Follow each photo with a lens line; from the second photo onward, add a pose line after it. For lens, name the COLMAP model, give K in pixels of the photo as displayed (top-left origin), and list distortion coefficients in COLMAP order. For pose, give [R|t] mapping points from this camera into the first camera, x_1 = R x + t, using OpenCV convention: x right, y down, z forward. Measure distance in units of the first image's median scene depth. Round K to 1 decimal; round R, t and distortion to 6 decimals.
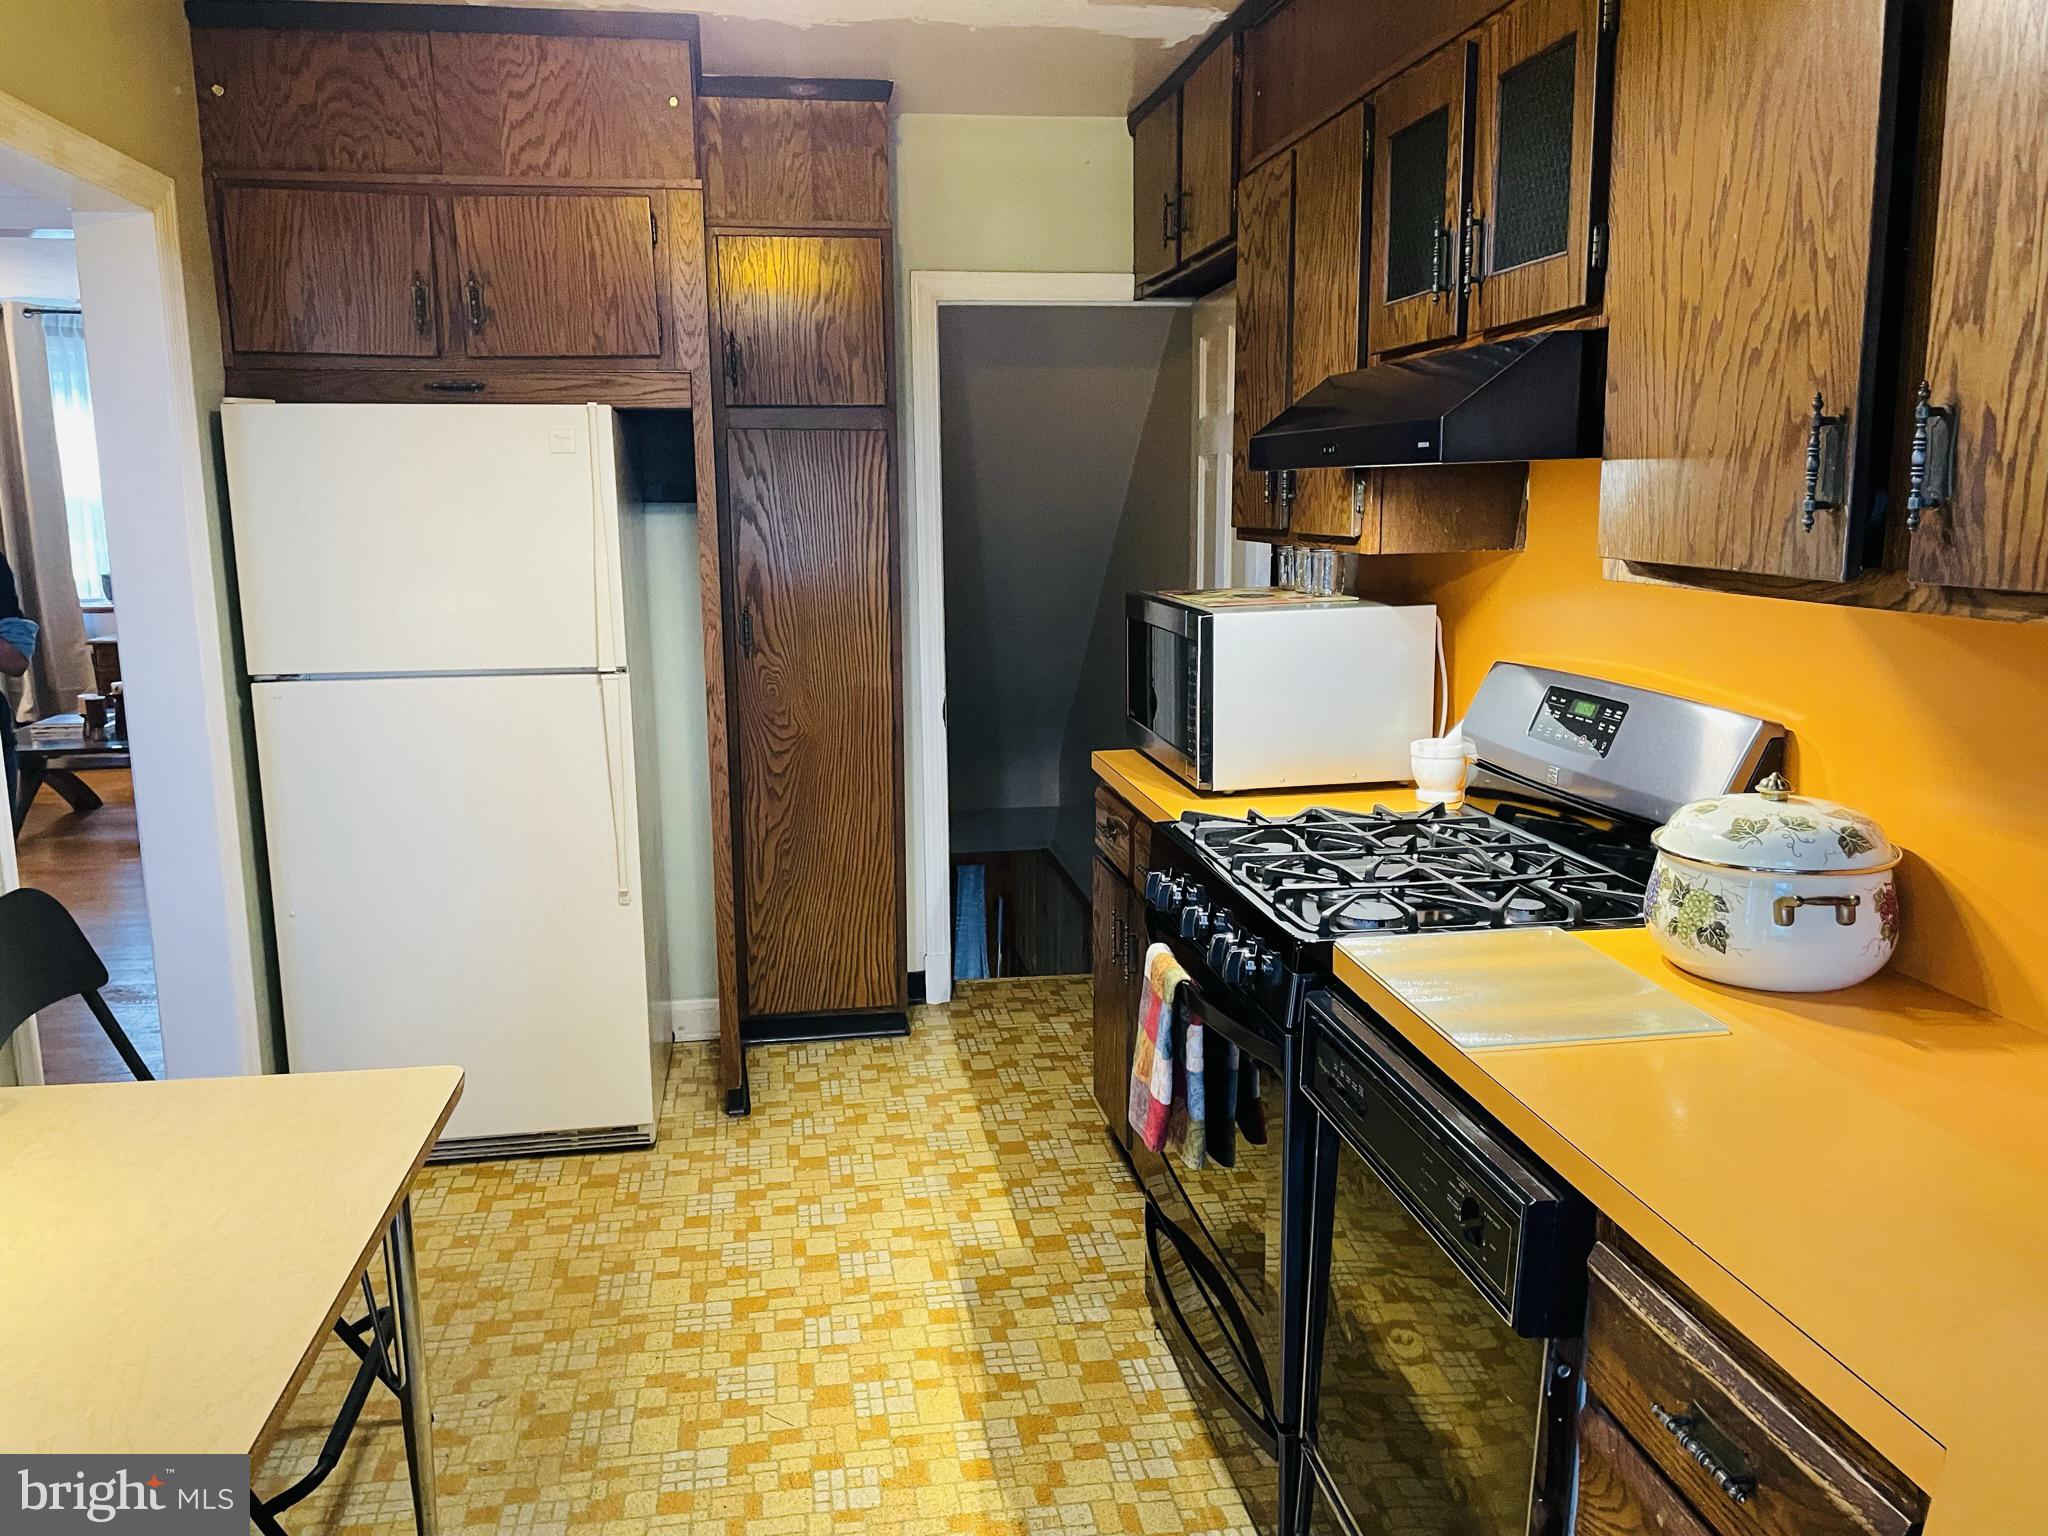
lens RADIAL K [[1546.7, 0, 1021.9], [0, 1546.7, 761.8], [0, 0, 1]] dist [0.095256, -0.121453]
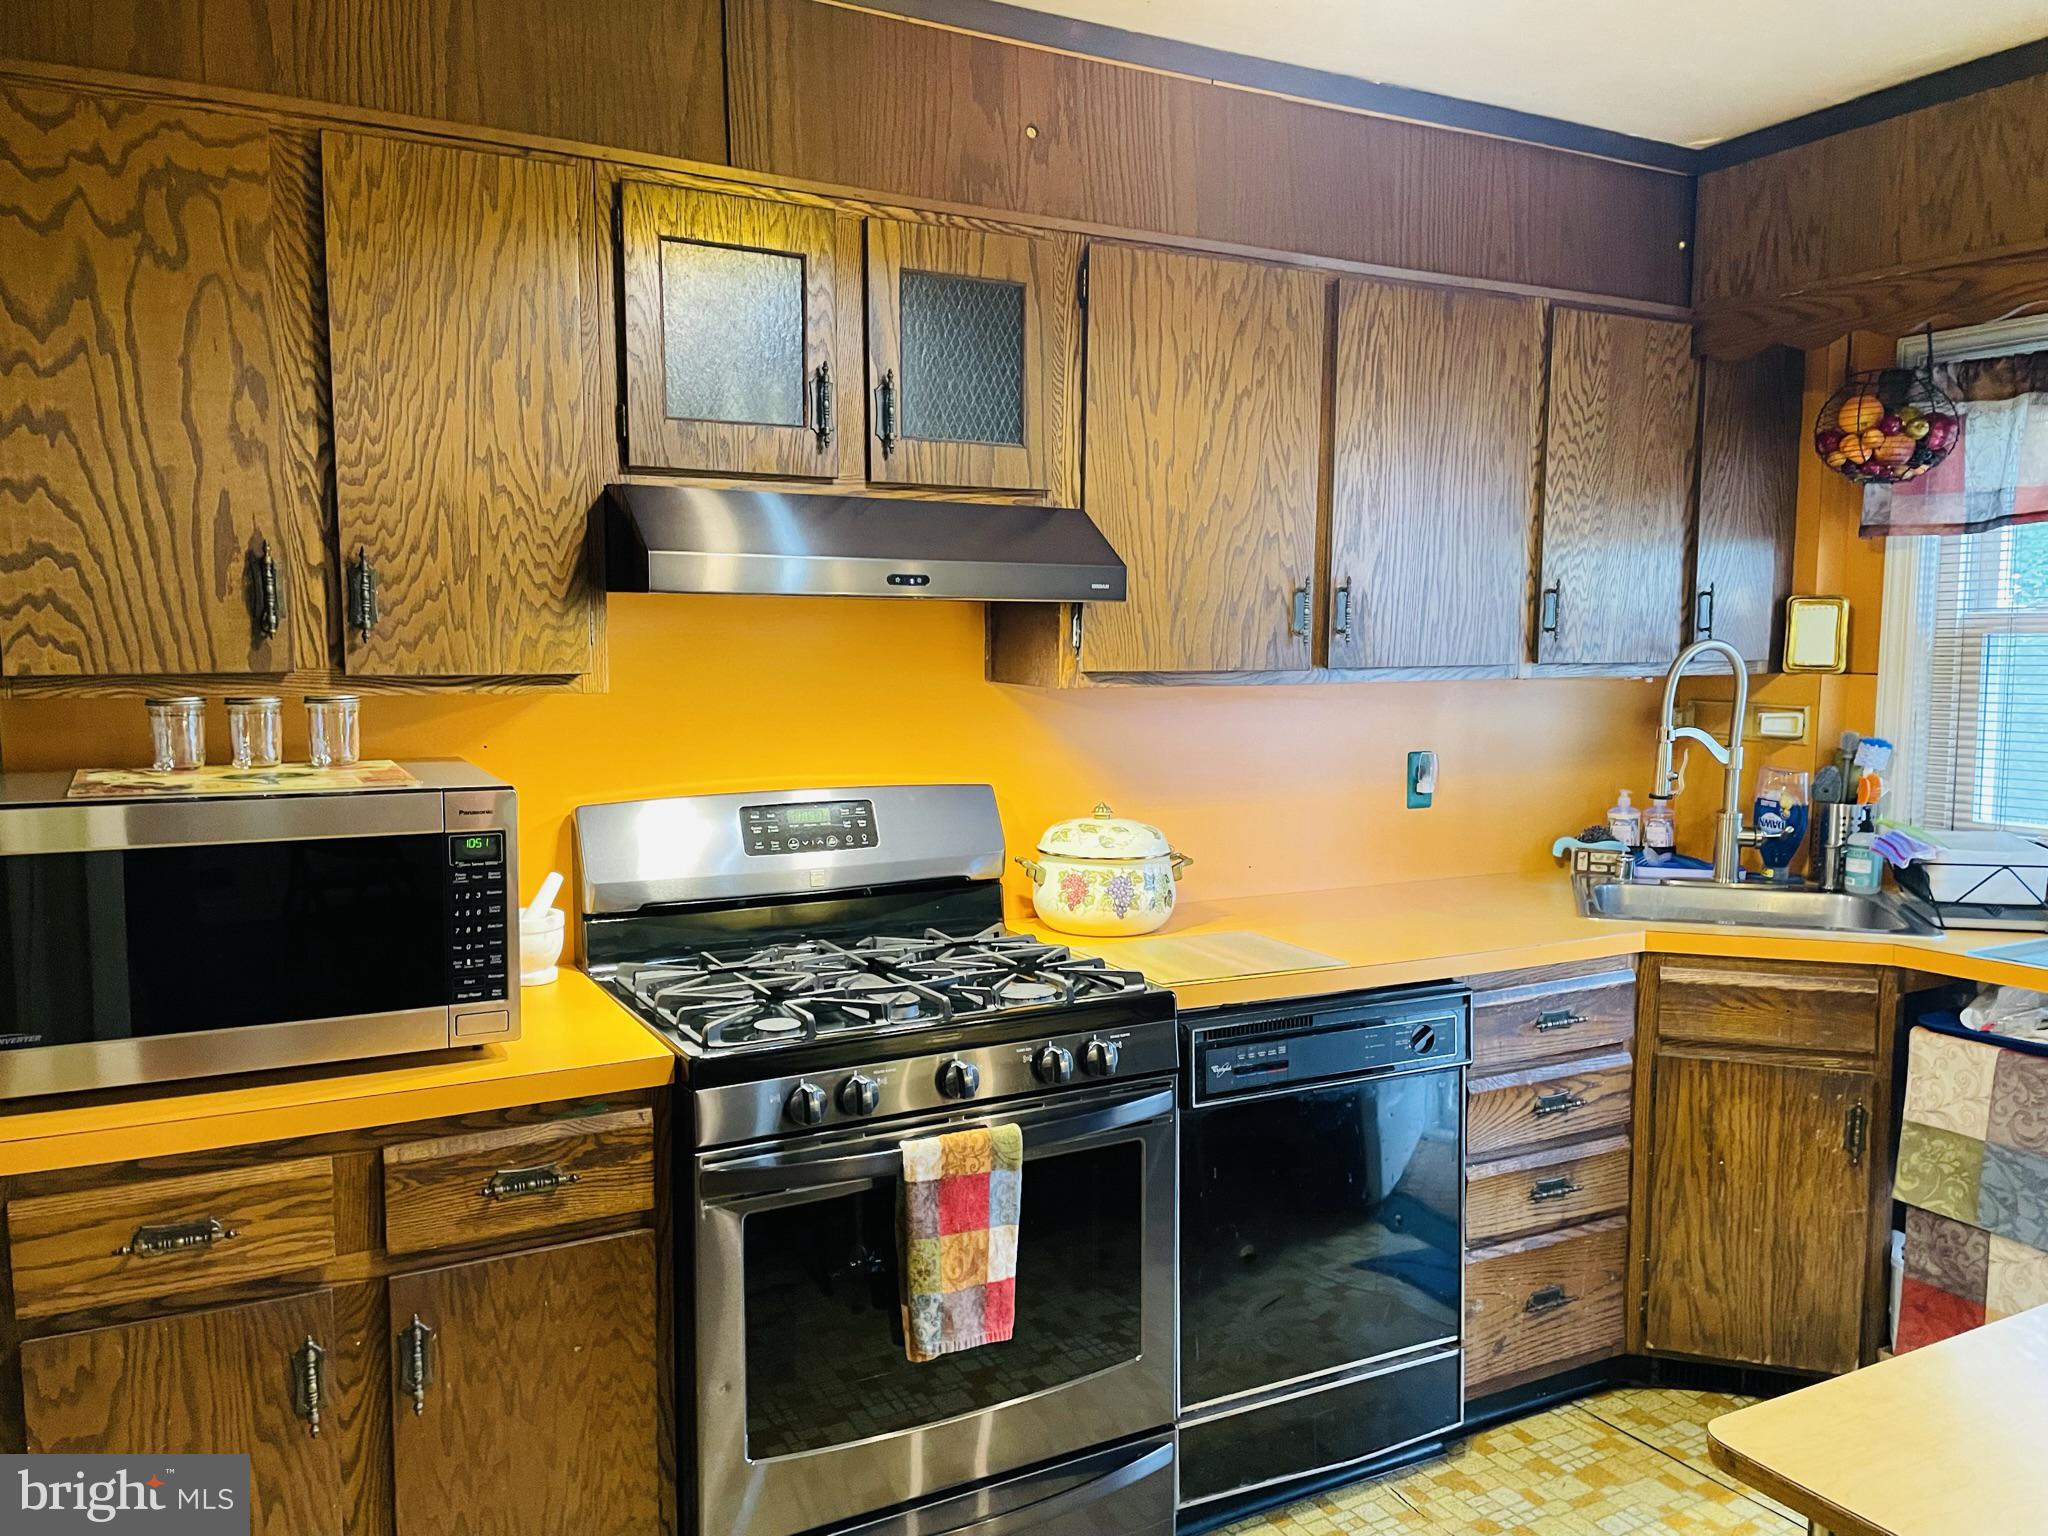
lens RADIAL K [[1546.7, 0, 1045.5], [0, 1546.7, 780.7], [0, 0, 1]] dist [0.095256, -0.121453]
pose [[-0.333709, -0.084259, 0.938903, -1.140027], [0.162847, 0.975870, 0.145457, -0.296547], [-0.928504, 0.201438, -0.311935, 1.812924]]
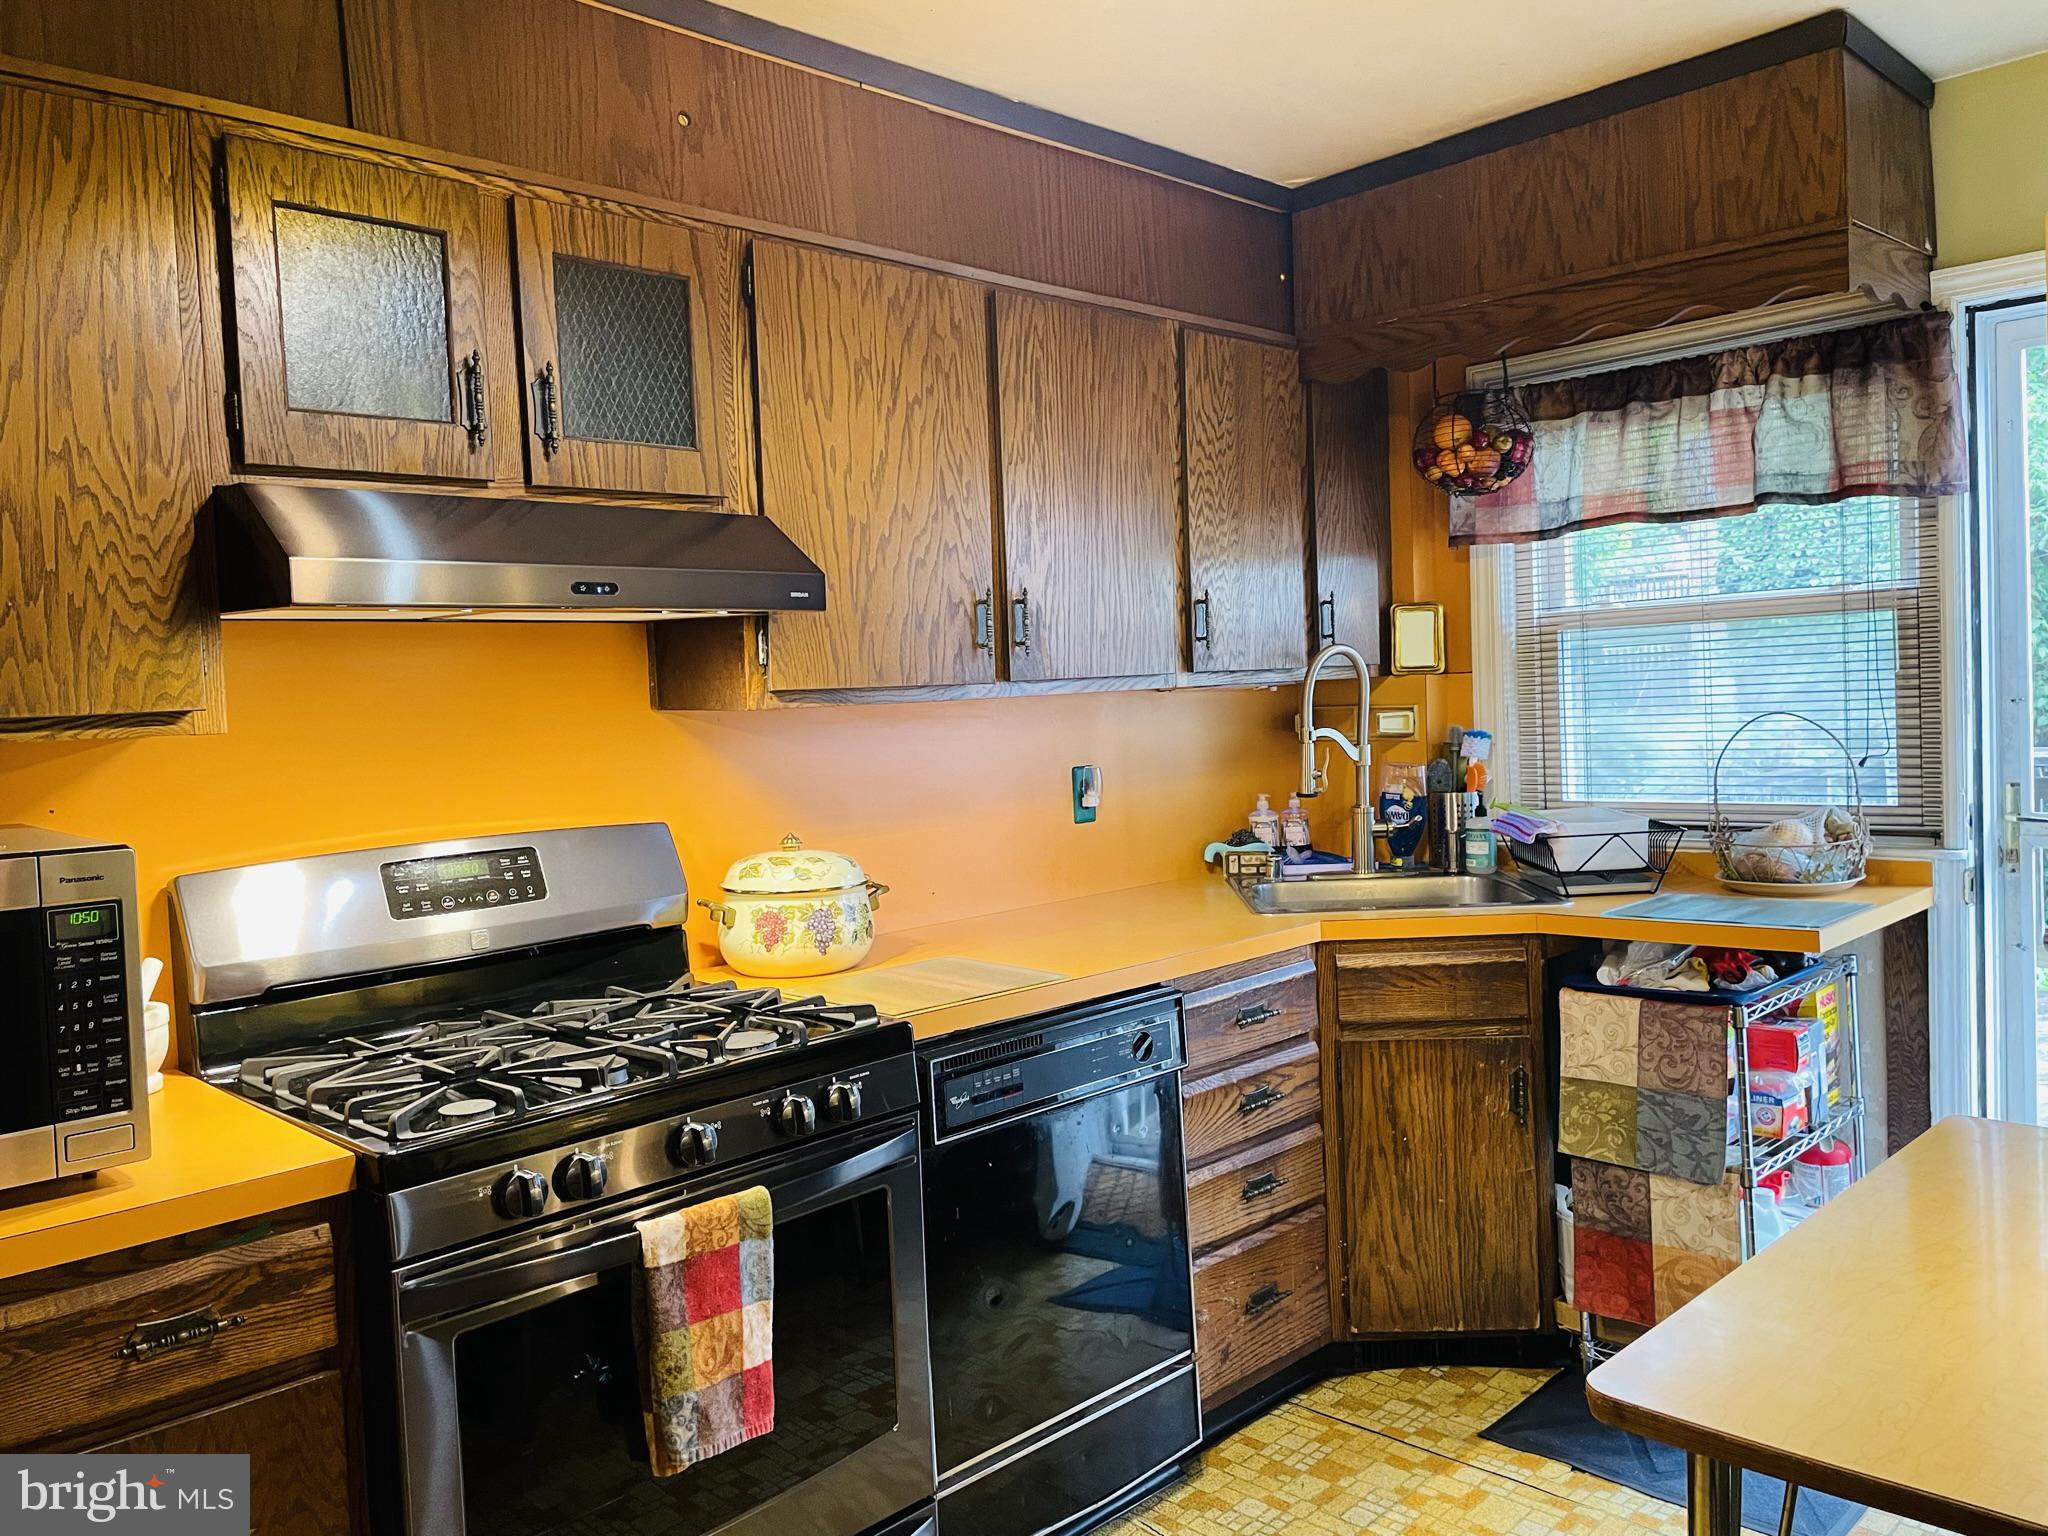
lens RADIAL K [[1546.7, 0, 1021.6], [0, 1546.7, 751.0], [0, 0, 1]] dist [0.095256, -0.121453]
pose [[-0.578548, -0.005639, 0.815629, -0.989741], [0.185928, 0.972738, 0.138609, -0.272226], [-0.794174, 0.231840, -0.561727, 1.922813]]
